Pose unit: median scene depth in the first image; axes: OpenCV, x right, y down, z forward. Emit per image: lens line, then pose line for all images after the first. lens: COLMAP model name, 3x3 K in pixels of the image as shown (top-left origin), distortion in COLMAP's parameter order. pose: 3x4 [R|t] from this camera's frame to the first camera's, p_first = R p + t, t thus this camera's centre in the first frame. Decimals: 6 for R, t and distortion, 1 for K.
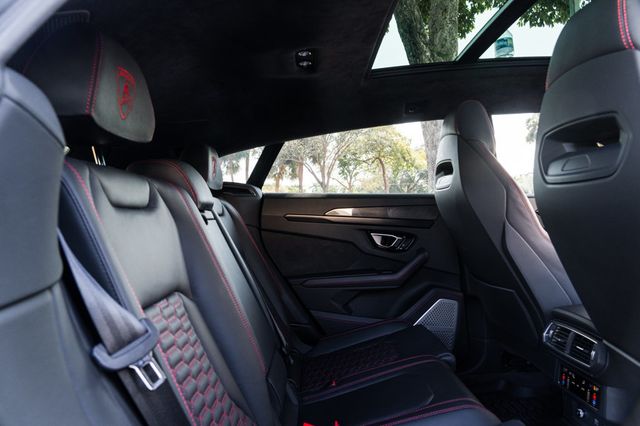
lens RADIAL K [[441.4, 0, 317.3], [0, 441.4, 214.3], [0, 0, 1]] dist [-0.004662, -0.000743]
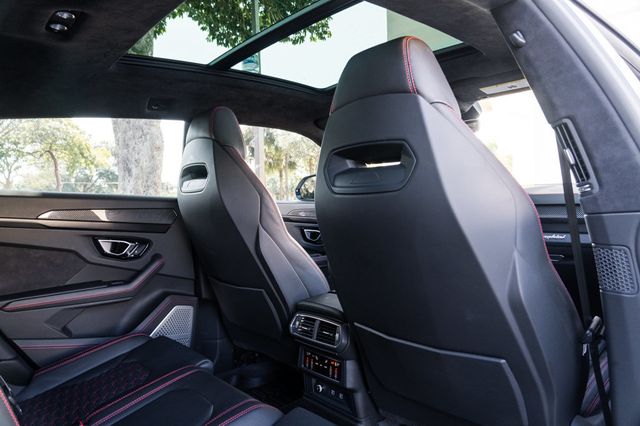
lens RADIAL K [[441.4, 0, 317.3], [0, 441.4, 214.3], [0, 0, 1]] dist [-0.004662, -0.000743]
pose [[0.766367, 0.010898, 0.642311, -0.109324], [-0.006623, 0.999937, -0.009064, -0.002037], [-0.642369, 0.002692, 0.766390, 0.062609]]
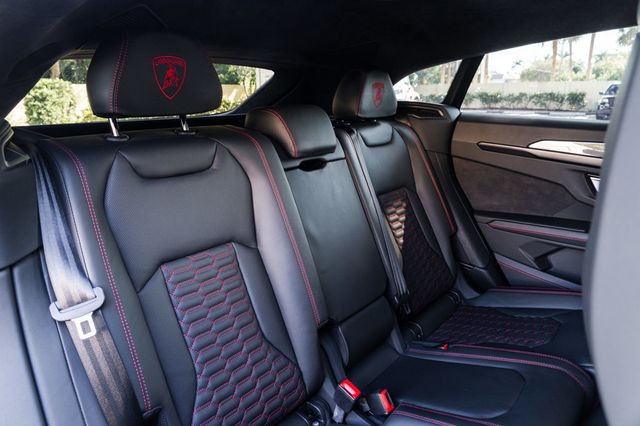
lens RADIAL K [[455.2, 0, 320.0], [0, 455.2, 213.0], [0, 0, 1]] dist [-0.004954, -0.001942]
pose [[0.768595, 0.193957, -0.609625, 0.257474], [-0.022929, 0.960672, 0.276737, -0.105365], [0.639325, -0.198720, 0.742815, 0.119772]]
